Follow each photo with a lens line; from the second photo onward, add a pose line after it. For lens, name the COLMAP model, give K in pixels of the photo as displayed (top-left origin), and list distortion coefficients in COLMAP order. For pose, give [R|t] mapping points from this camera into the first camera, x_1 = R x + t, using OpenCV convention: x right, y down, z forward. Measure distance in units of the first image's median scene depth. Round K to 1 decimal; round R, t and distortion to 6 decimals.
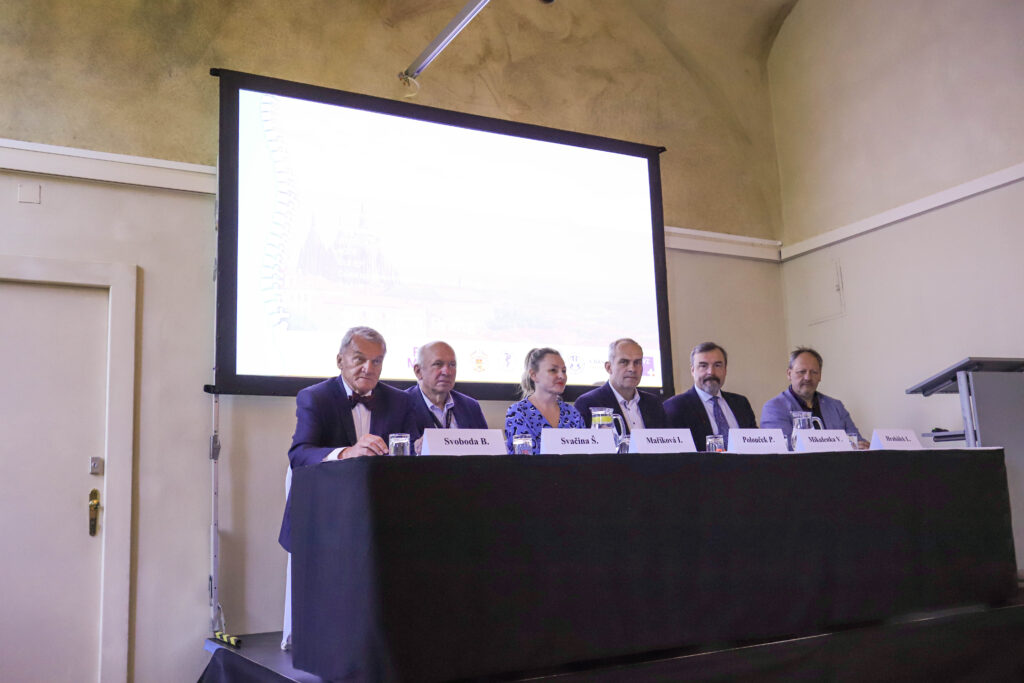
lens RADIAL K [[956.0, 0, 512.0], [0, 956.0, 341.5], [0, 0, 1]] dist [-0.009684, 0.011868]
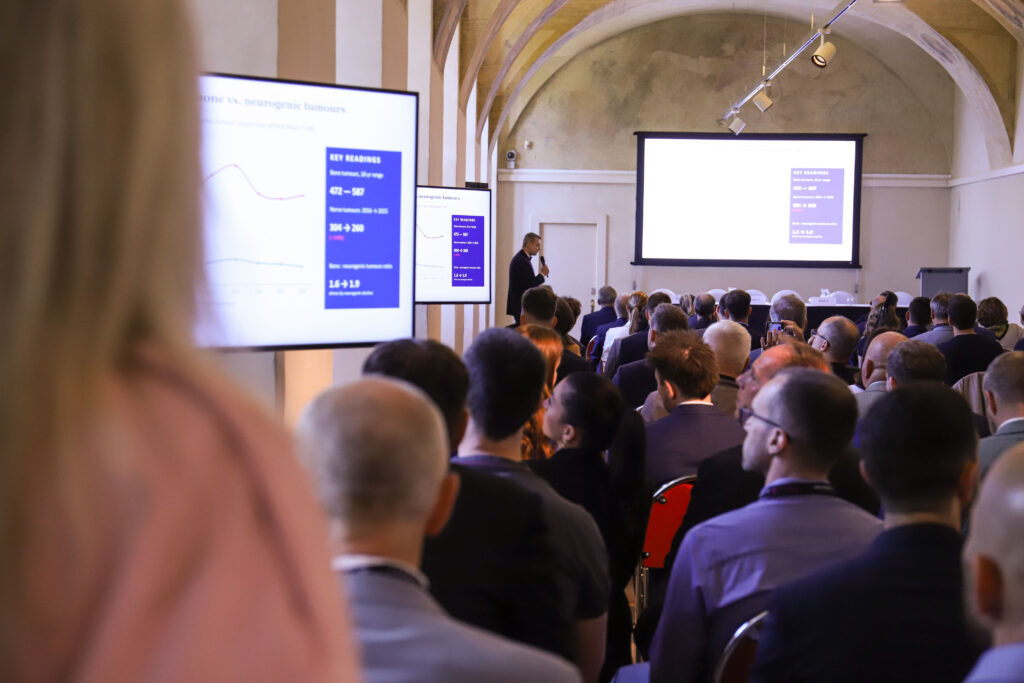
lens RADIAL K [[1917.1, 0, 512.0], [0, 1917.1, 341.5], [0, 0, 1]] dist [0.143011, -0.034564]
pose [[0.863317, 0.077814, -0.498626, 2.013629], [0.033508, 0.977022, 0.210487, -0.849463], [0.503548, -0.198425, 0.840873, -3.586835]]
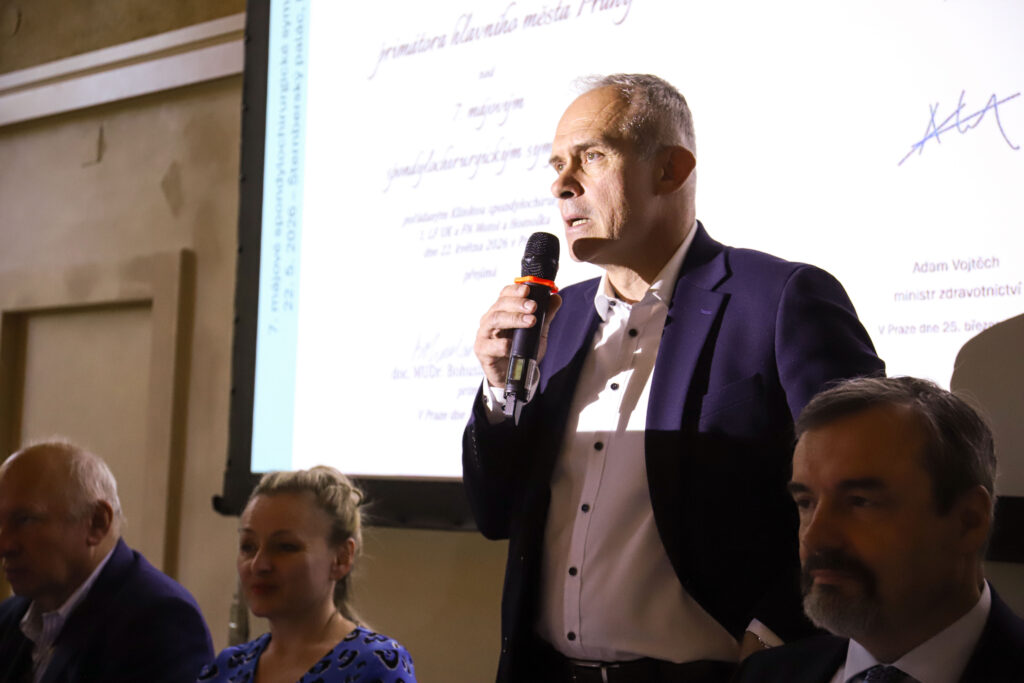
lens RADIAL K [[1887.3, 0, 490.9], [0, 1887.3, 369.3], [0, 0, 1]] dist [0.078727, 0.117219]
pose [[0.250567, -0.006968, -0.968074, 0.610890], [0.127247, 0.991535, 0.025798, -0.022331], [0.959700, -0.129649, 0.249333, 0.895875]]
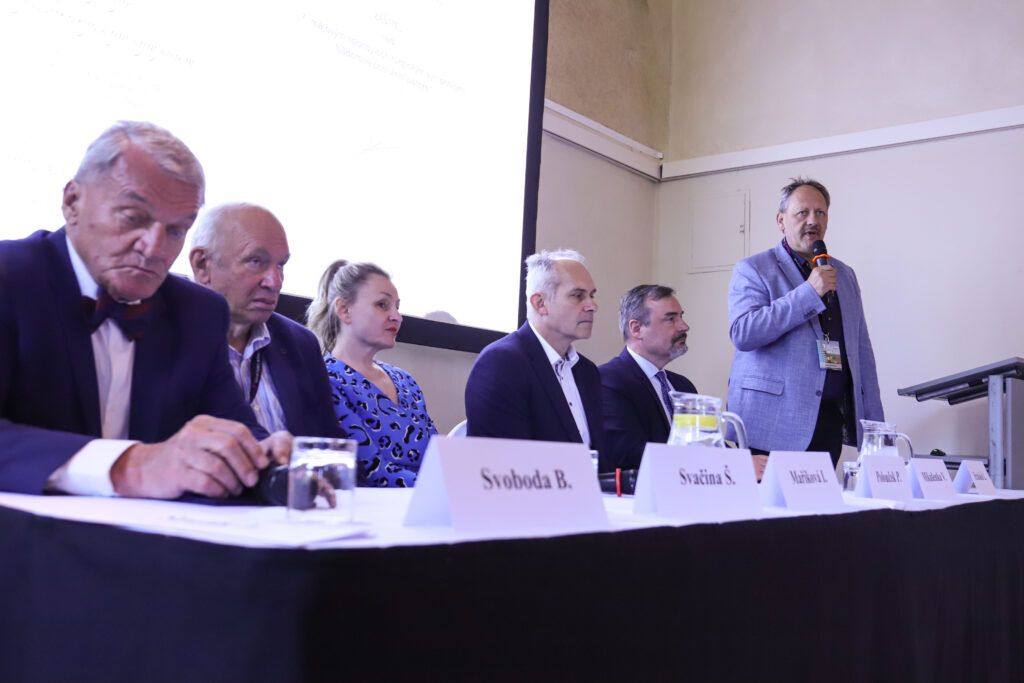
lens RADIAL K [[1072.6, 0, 512.0], [0, 1072.6, 341.5], [0, 0, 1]] dist [-0.263271, -0.004572]
pose [[0.924355, 0.111191, 0.364973, -0.131770], [-0.133185, 0.990453, 0.035568, 0.028985], [-0.357534, -0.081487, 0.930338, 0.438886]]
